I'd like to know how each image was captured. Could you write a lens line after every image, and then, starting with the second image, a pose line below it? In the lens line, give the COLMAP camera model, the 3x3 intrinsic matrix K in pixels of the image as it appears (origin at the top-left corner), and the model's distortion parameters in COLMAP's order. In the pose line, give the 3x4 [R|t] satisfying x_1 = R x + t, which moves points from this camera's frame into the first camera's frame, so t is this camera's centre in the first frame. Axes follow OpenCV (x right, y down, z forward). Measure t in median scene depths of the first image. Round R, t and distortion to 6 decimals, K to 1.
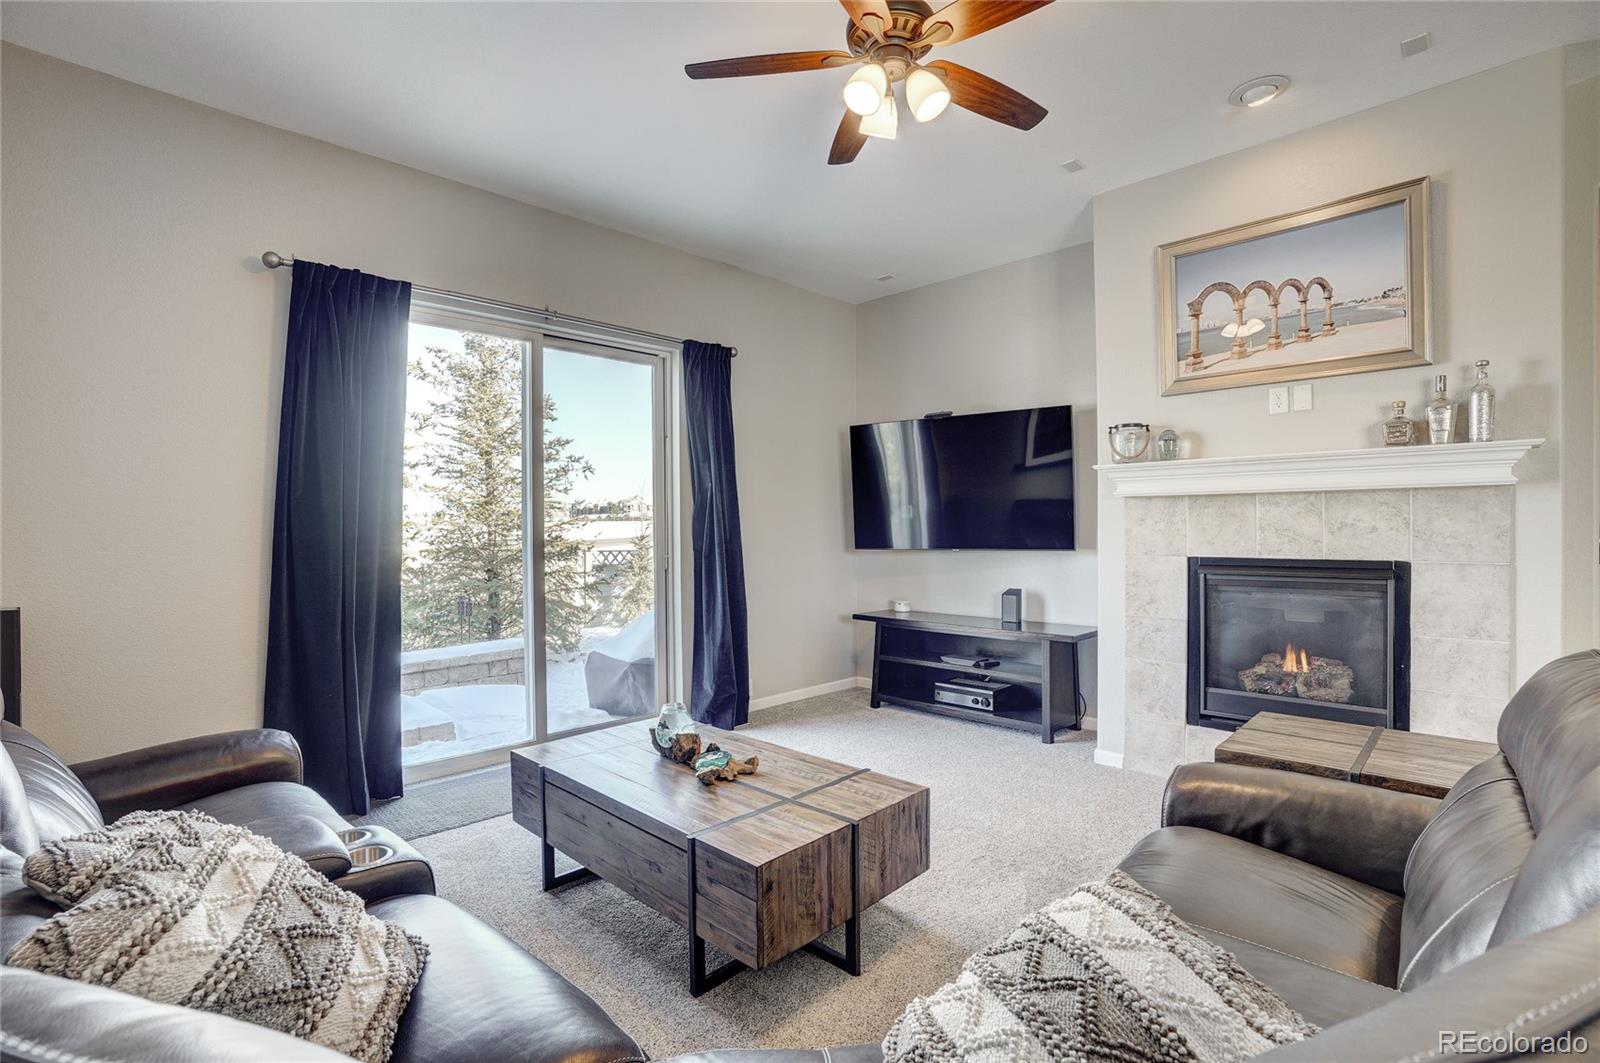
lens RADIAL K [[743.0, 0, 795.9], [0, 743.0, 536.1], [0, 0, 1]] dist [-0.075182, 0.033051]
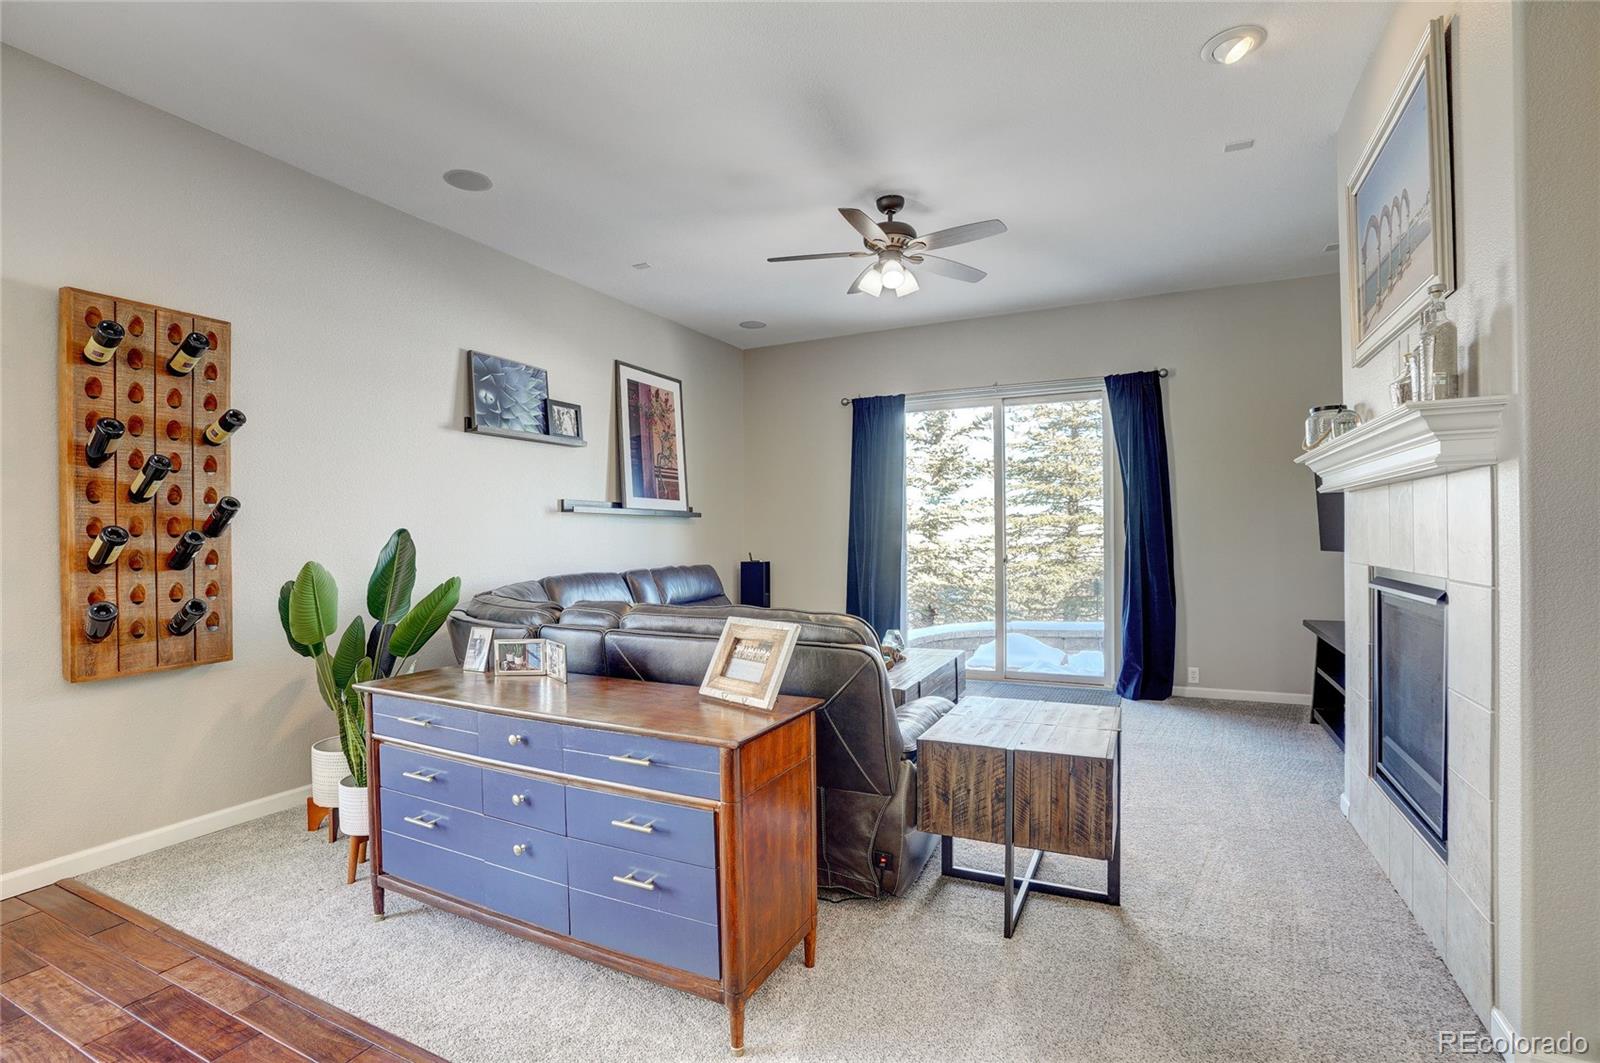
lens RADIAL K [[743.0, 0, 795.9], [0, 743.0, 536.1], [0, 0, 1]] dist [-0.075182, 0.033051]
pose [[0.355548, -0.003952, -0.934650, 1.070977], [-0.005030, 0.999968, -0.006142, 0.010975], [0.934645, 0.006885, 0.355517, 0.112139]]
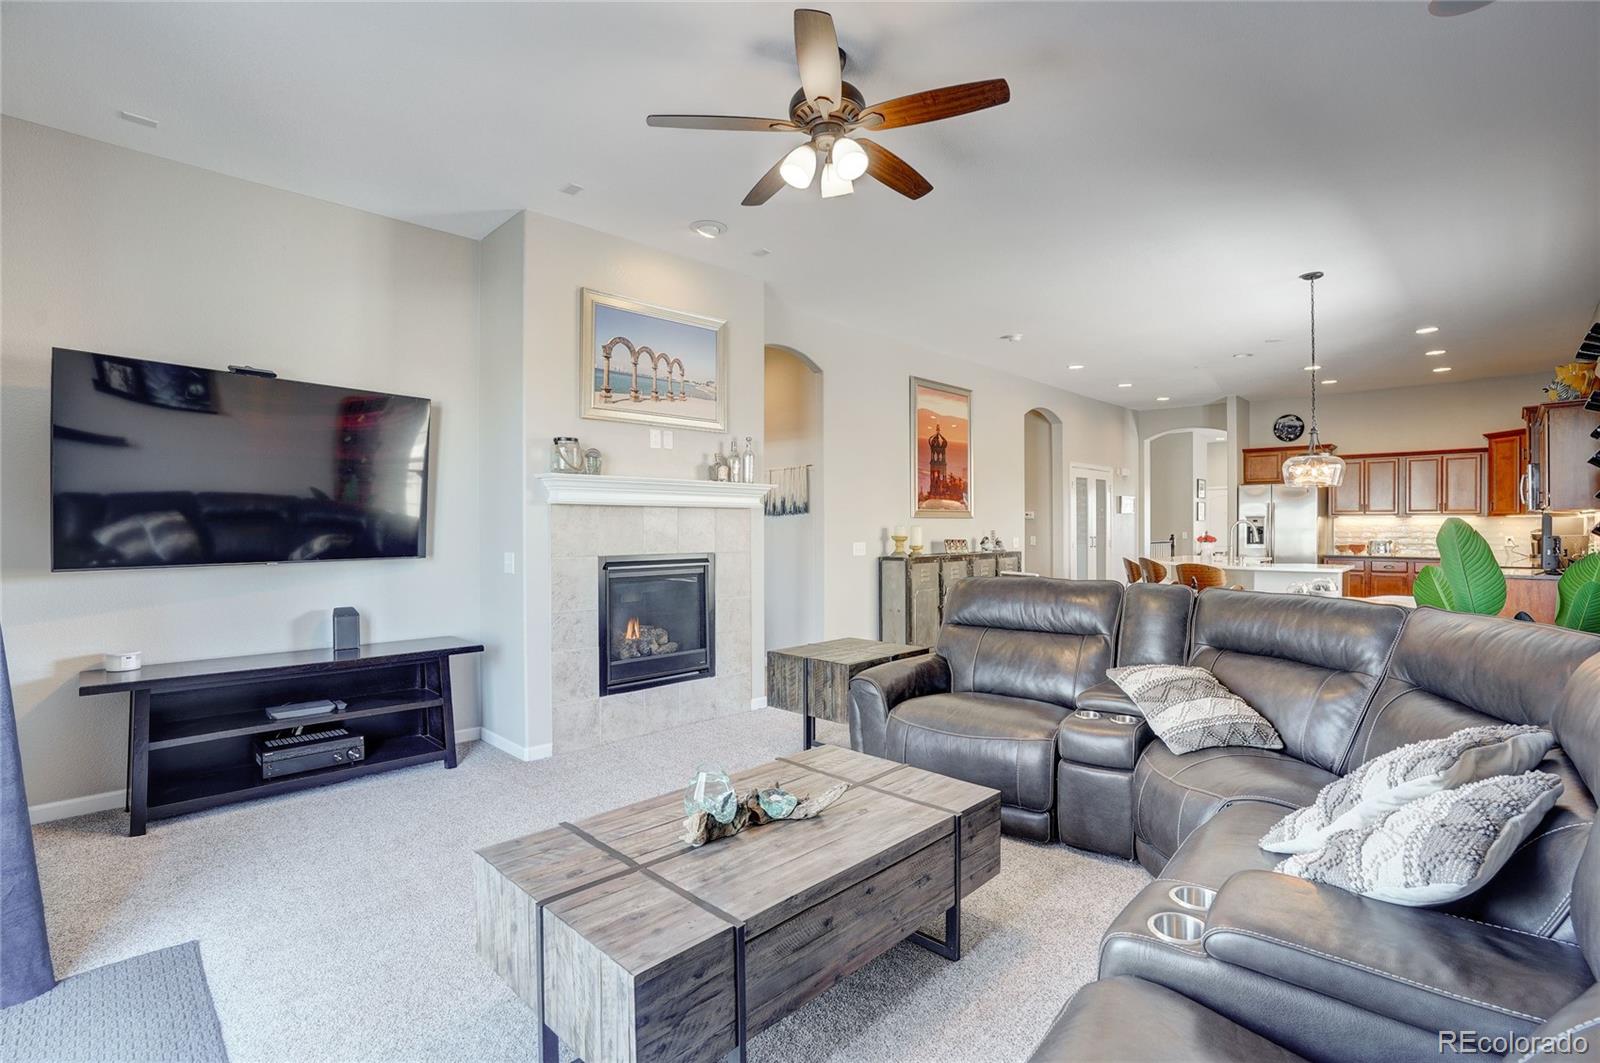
lens RADIAL K [[743.0, 0, 795.9], [0, 743.0, 536.1], [0, 0, 1]] dist [-0.075182, 0.033051]
pose [[0.003273, -0.004389, 0.999985, -0.679238], [0.013465, 0.999900, 0.004345, -0.005952], [-0.999904, 0.013451, 0.003332, 0.679675]]
